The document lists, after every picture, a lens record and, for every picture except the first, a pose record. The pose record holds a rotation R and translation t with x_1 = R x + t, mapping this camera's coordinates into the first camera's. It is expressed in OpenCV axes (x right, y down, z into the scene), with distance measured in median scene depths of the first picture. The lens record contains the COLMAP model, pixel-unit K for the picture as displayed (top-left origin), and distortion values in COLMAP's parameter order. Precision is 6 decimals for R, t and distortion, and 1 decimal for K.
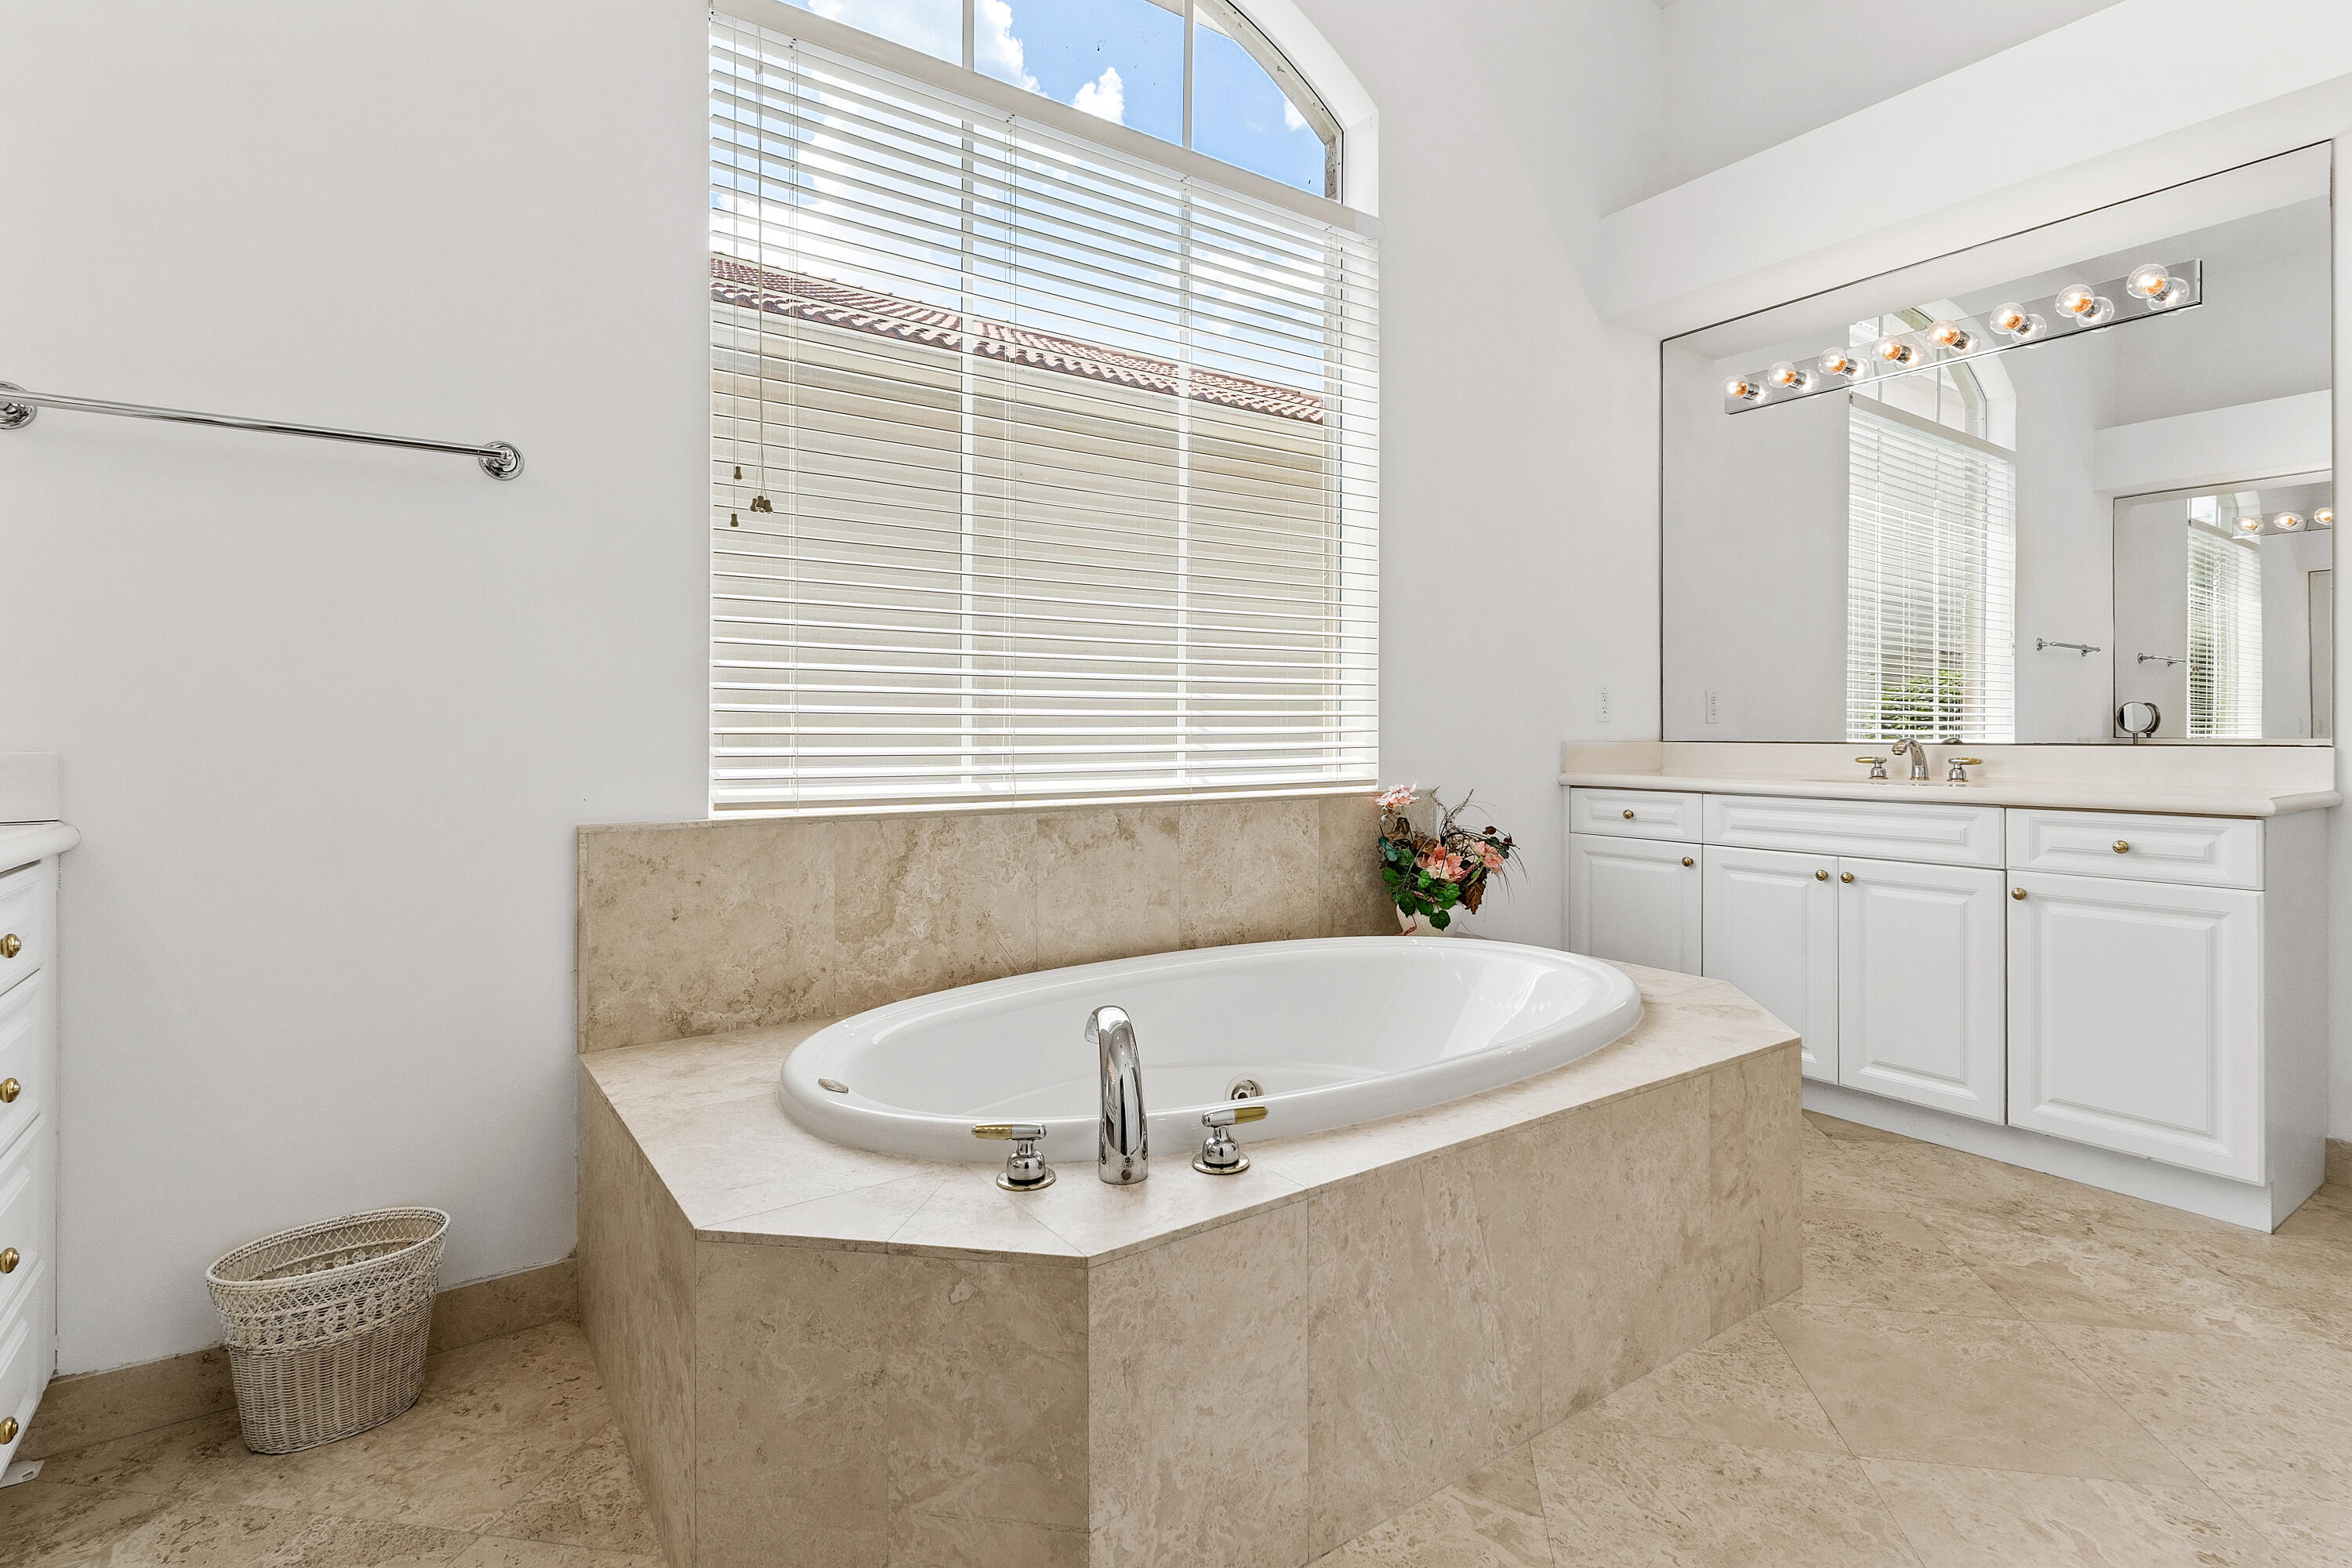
lens RADIAL K [[1146.2, 0, 1187.4], [0, 1146.2, 734.0], [0, 0, 1]] dist [0.000852, 0.002491]
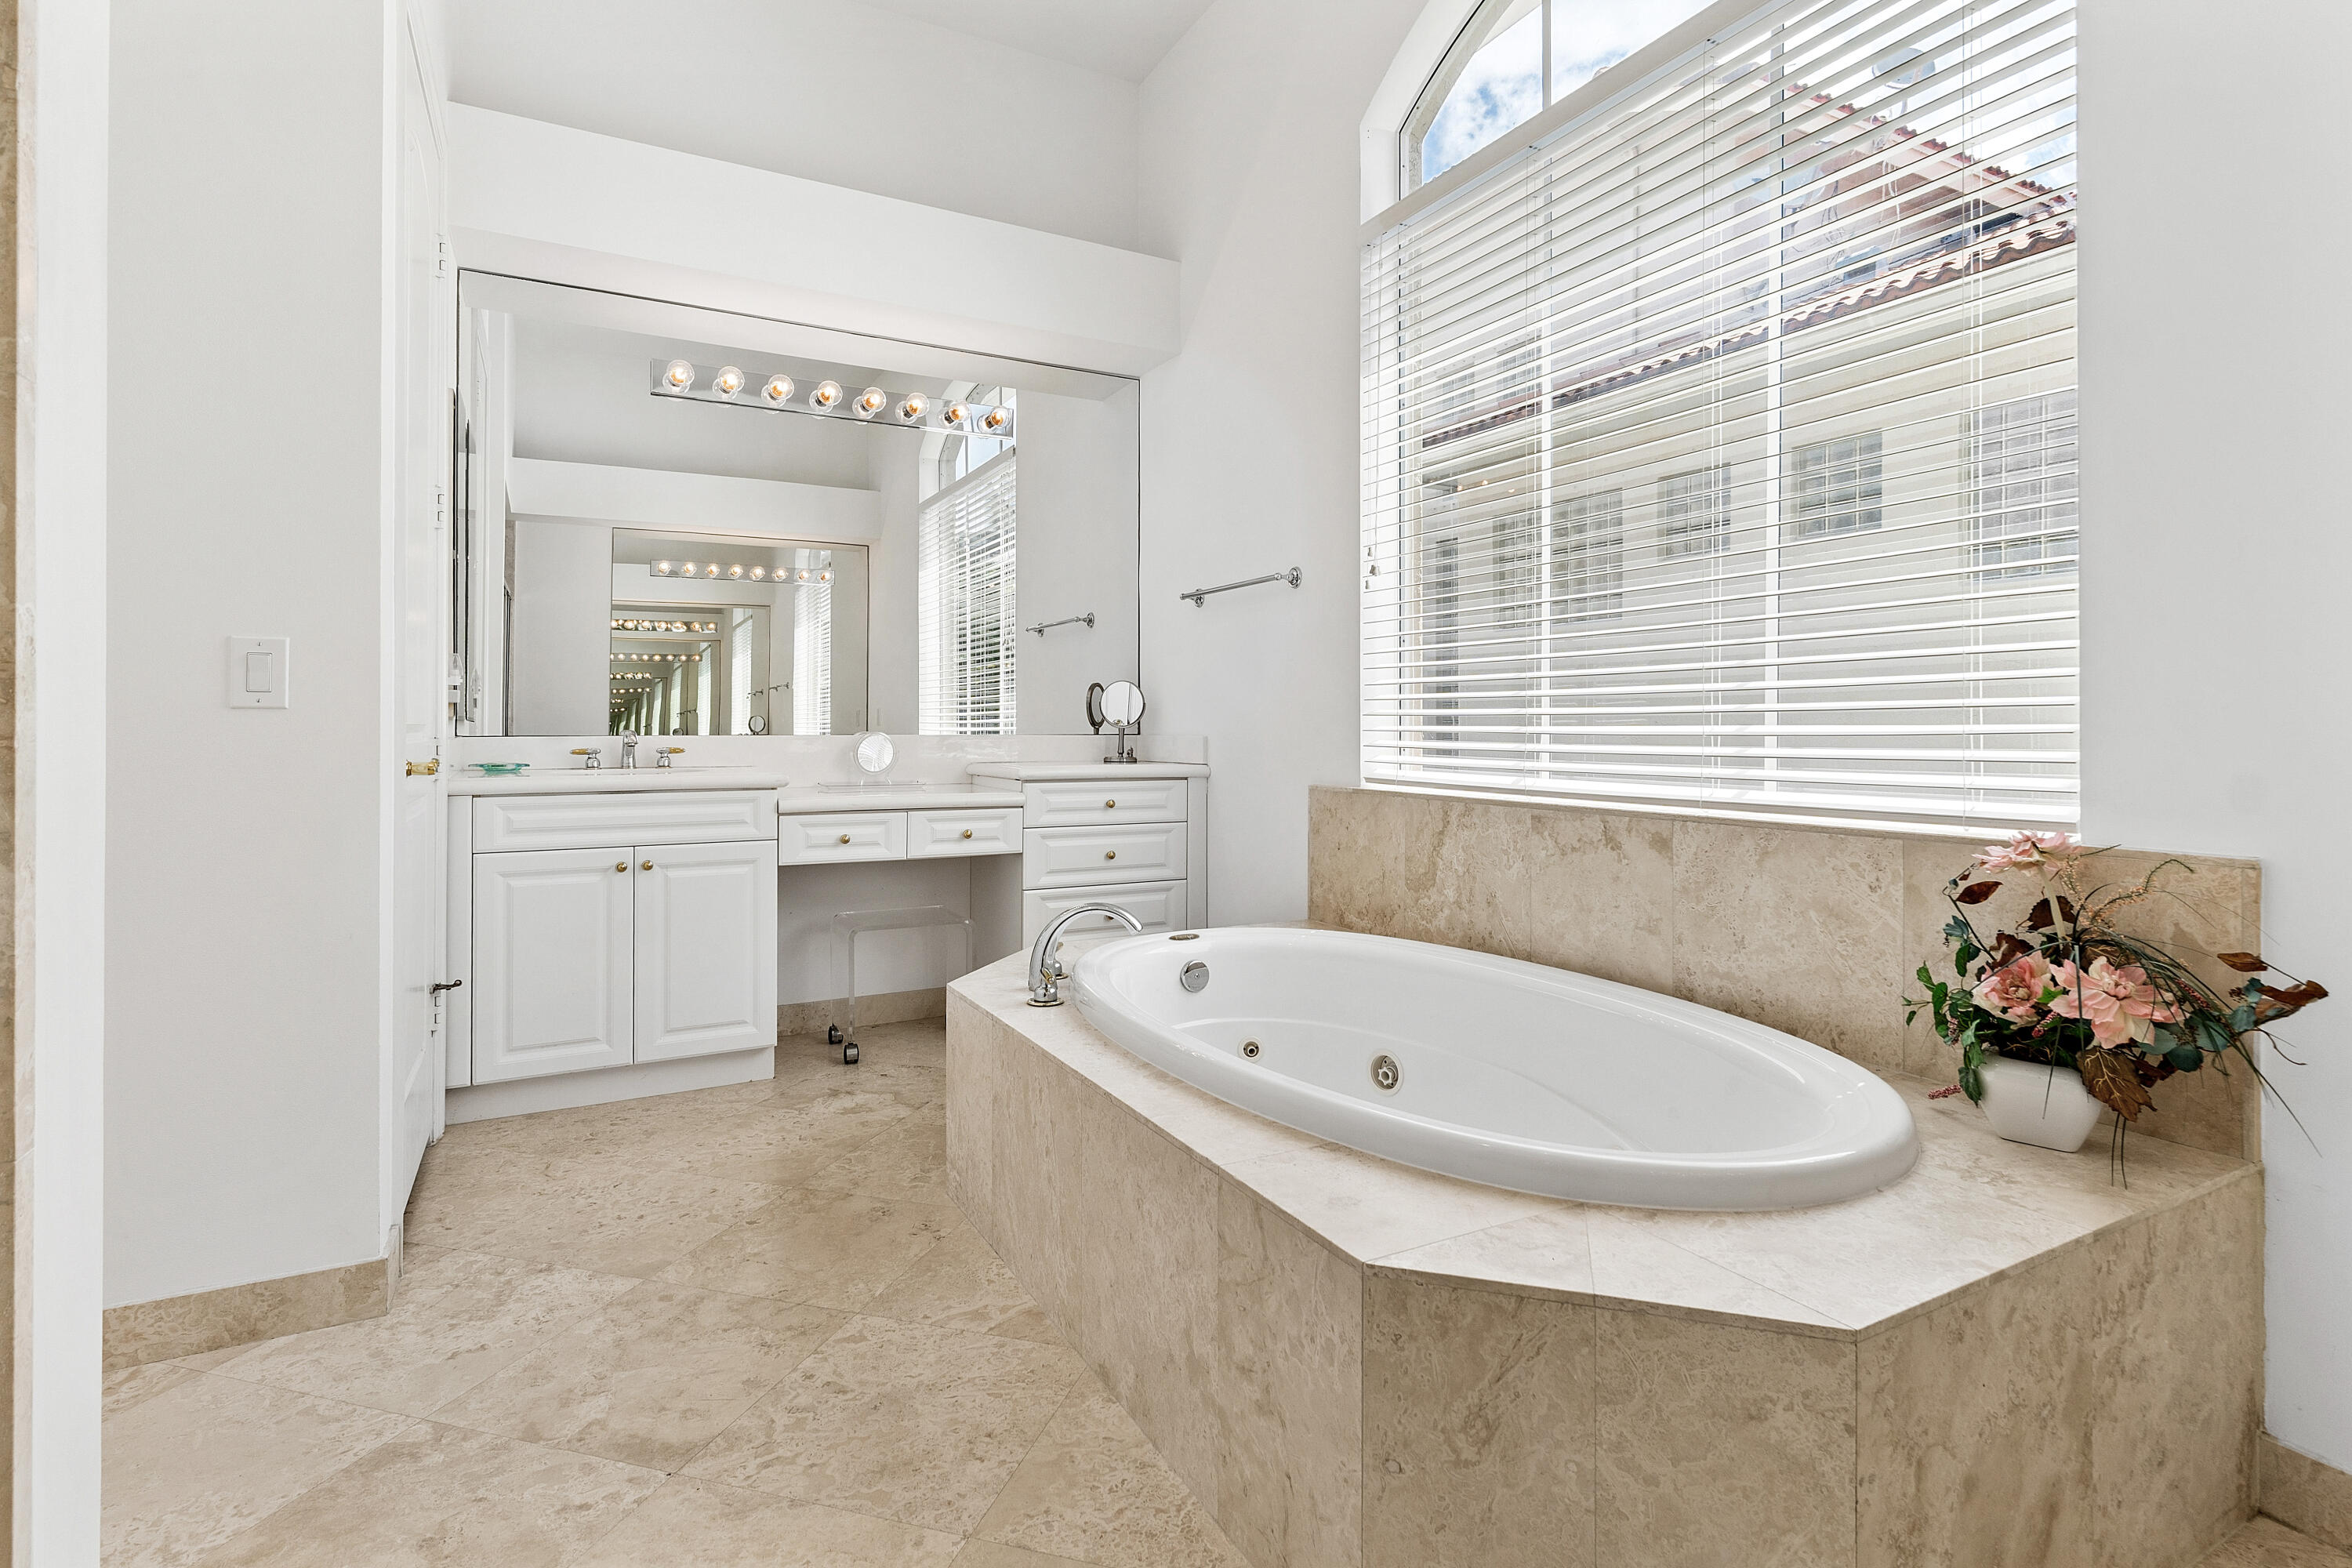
lens RADIAL K [[1146.2, 0, 1198.3], [0, 1146.2, 716.1], [0, 0, 1]] dist [0.000852, 0.002491]
pose [[-0.112436, -0.006739, -0.993636, 1.029138], [-0.003363, 0.999974, -0.006402, -0.007961], [0.993653, 0.002622, -0.112455, 0.900674]]
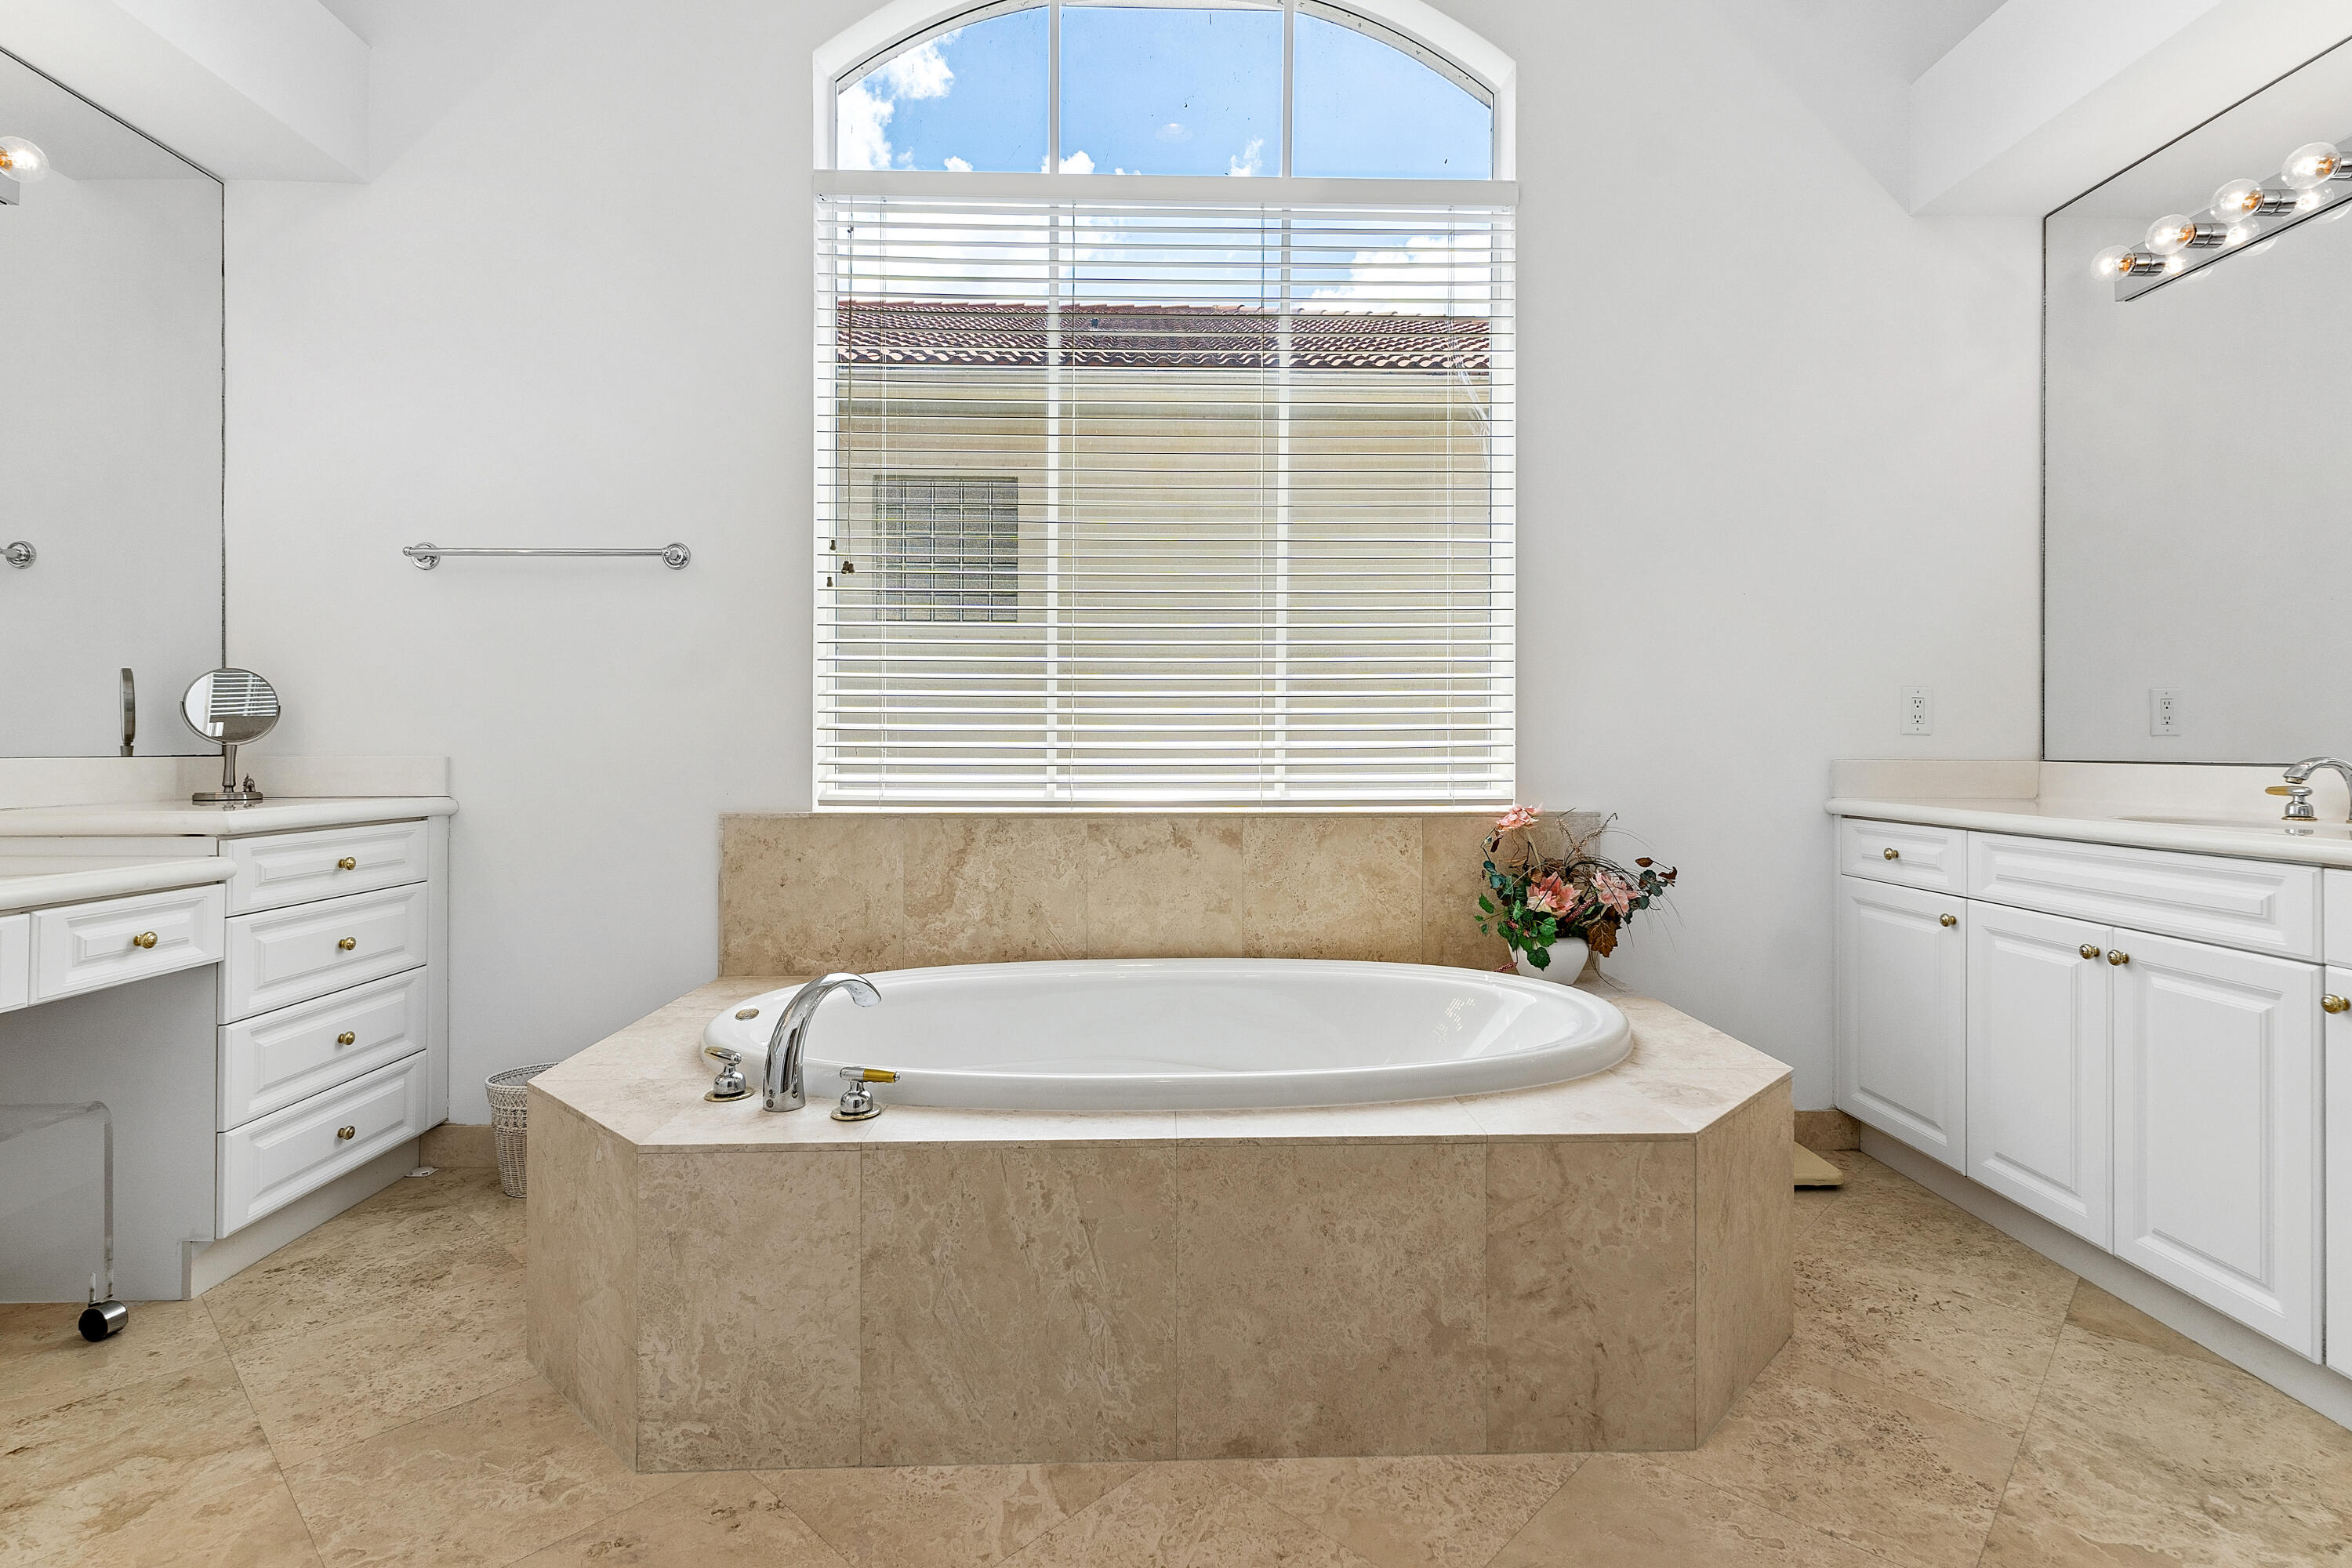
lens RADIAL K [[1146.2, 0, 1183.1], [0, 1146.2, 745.8], [0, 0, 1]] dist [0.000852, 0.002491]
pose [[0.832892, 0.001973, -0.553433, 0.622126], [-0.003070, 0.999995, -0.001054, -0.001161], [0.553428, 0.002577, 0.832893, 0.133374]]
